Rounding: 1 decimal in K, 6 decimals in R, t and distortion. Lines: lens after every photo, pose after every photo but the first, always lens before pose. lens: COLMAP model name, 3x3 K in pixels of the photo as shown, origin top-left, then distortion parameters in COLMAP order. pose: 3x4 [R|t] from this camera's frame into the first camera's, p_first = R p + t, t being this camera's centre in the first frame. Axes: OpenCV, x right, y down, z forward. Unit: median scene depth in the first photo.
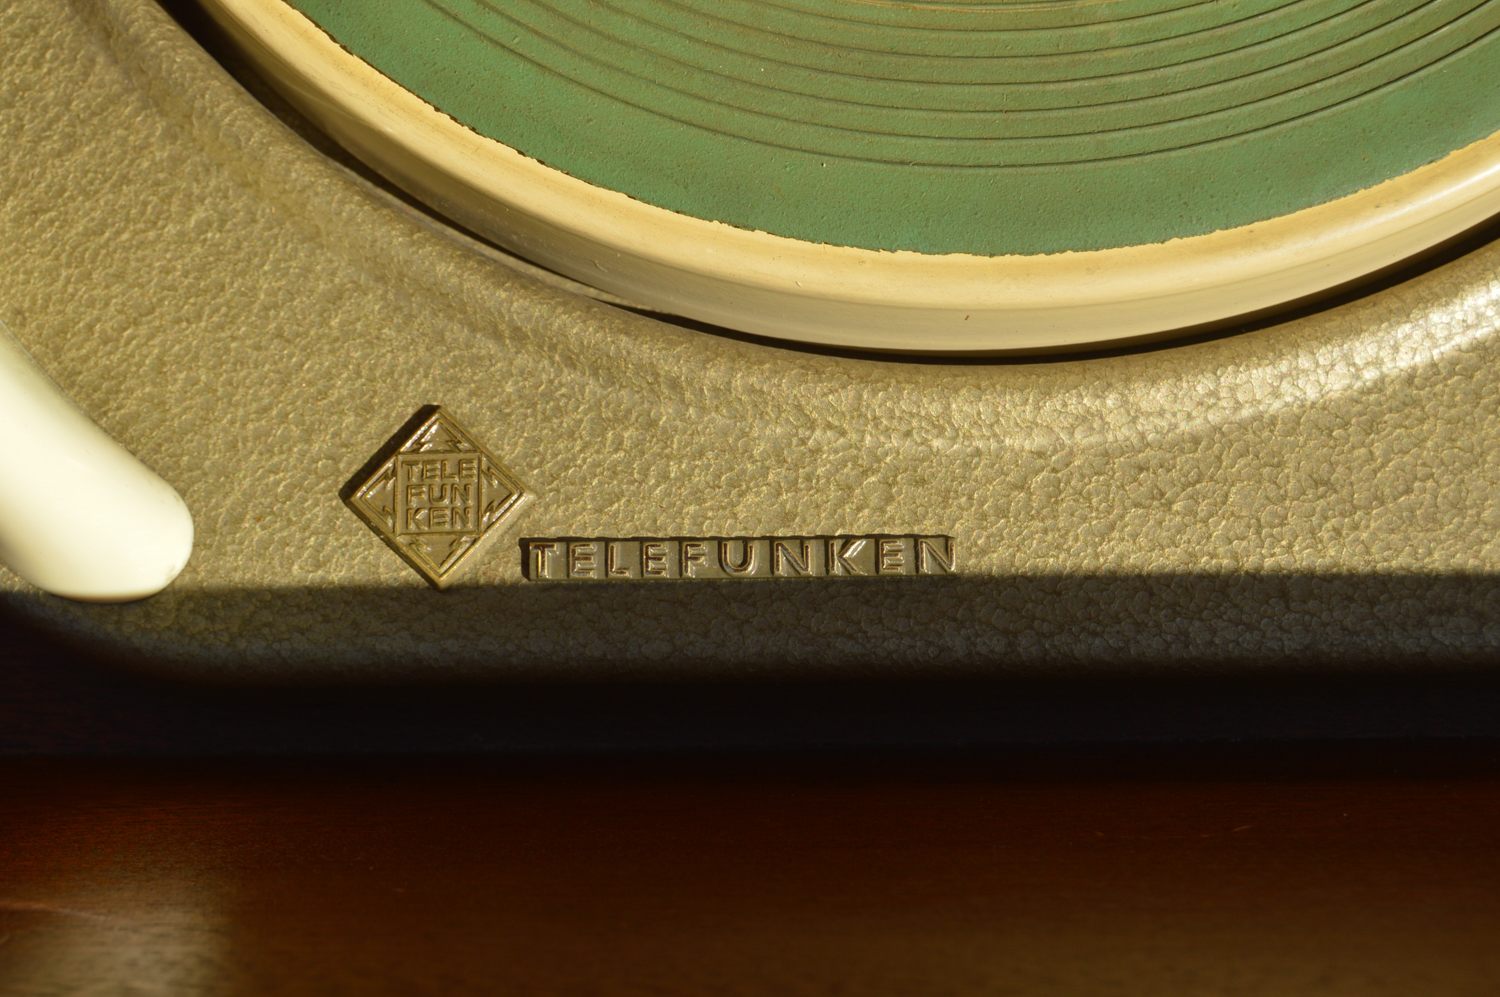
lens RADIAL K [[3343.9, 0, 750.0], [0, 3343.9, 498.5], [0, 0, 1]] dist [-0.021988, -0.127362]
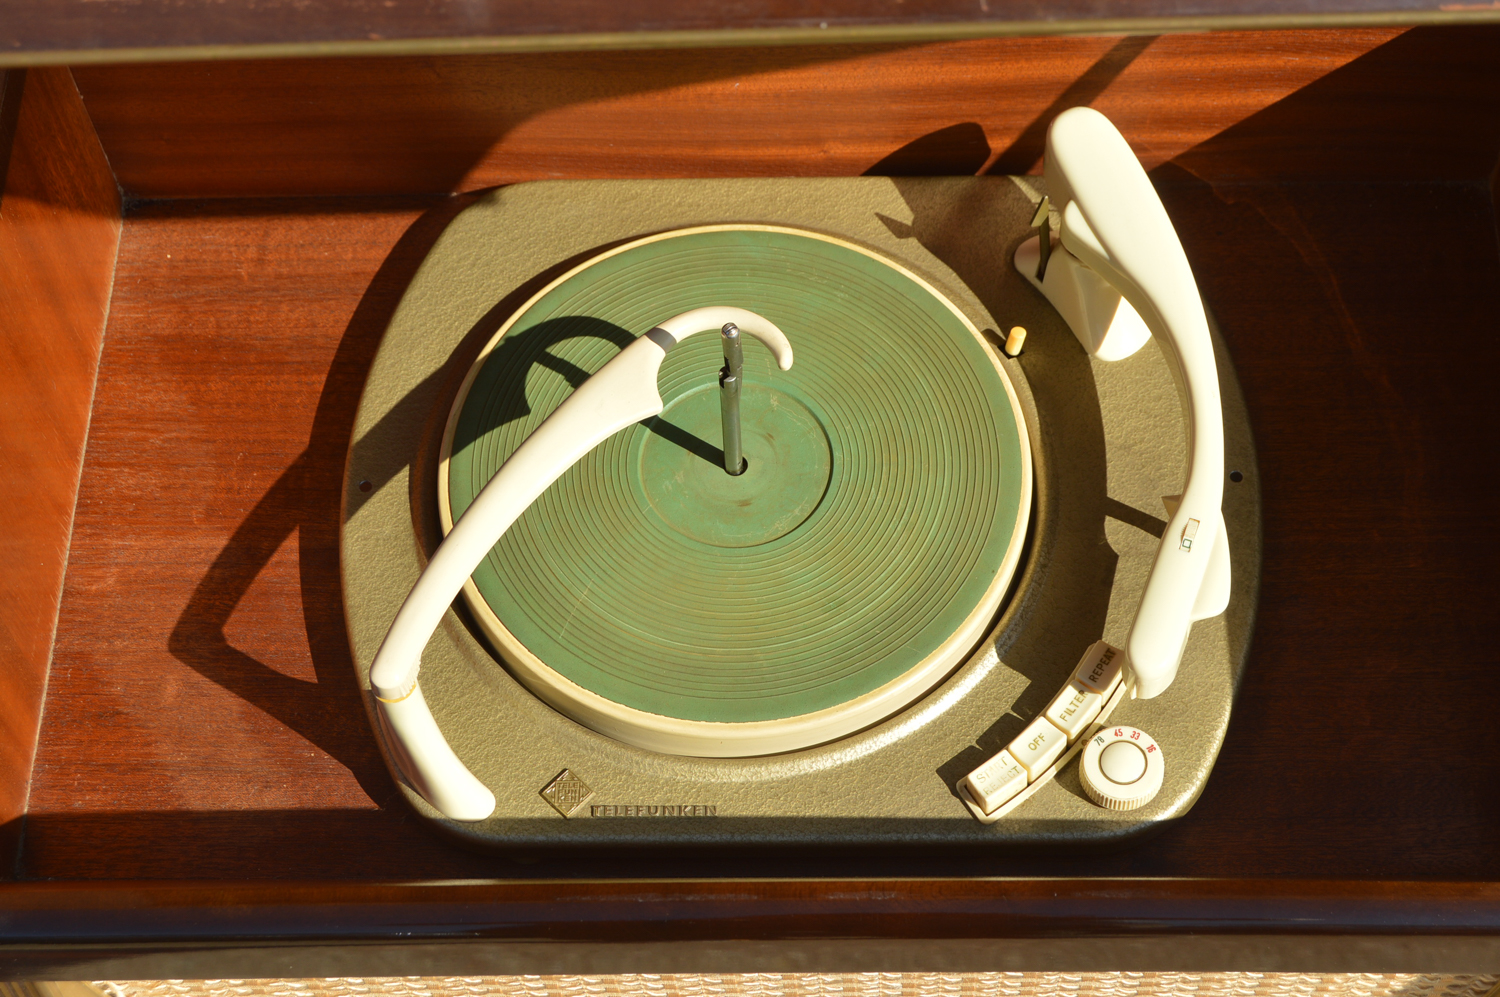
lens RADIAL K [[2533.1, 0, 750.0], [0, 2533.1, 498.5], [0, 0, 1]] dist [-0.029052, -0.082313]
pose [[0.999841, 0.017808, 0.000892, 0.086885], [-0.016730, 0.954293, -0.298404, 0.485467], [-0.006166, 0.298341, 0.954439, -1.580709]]
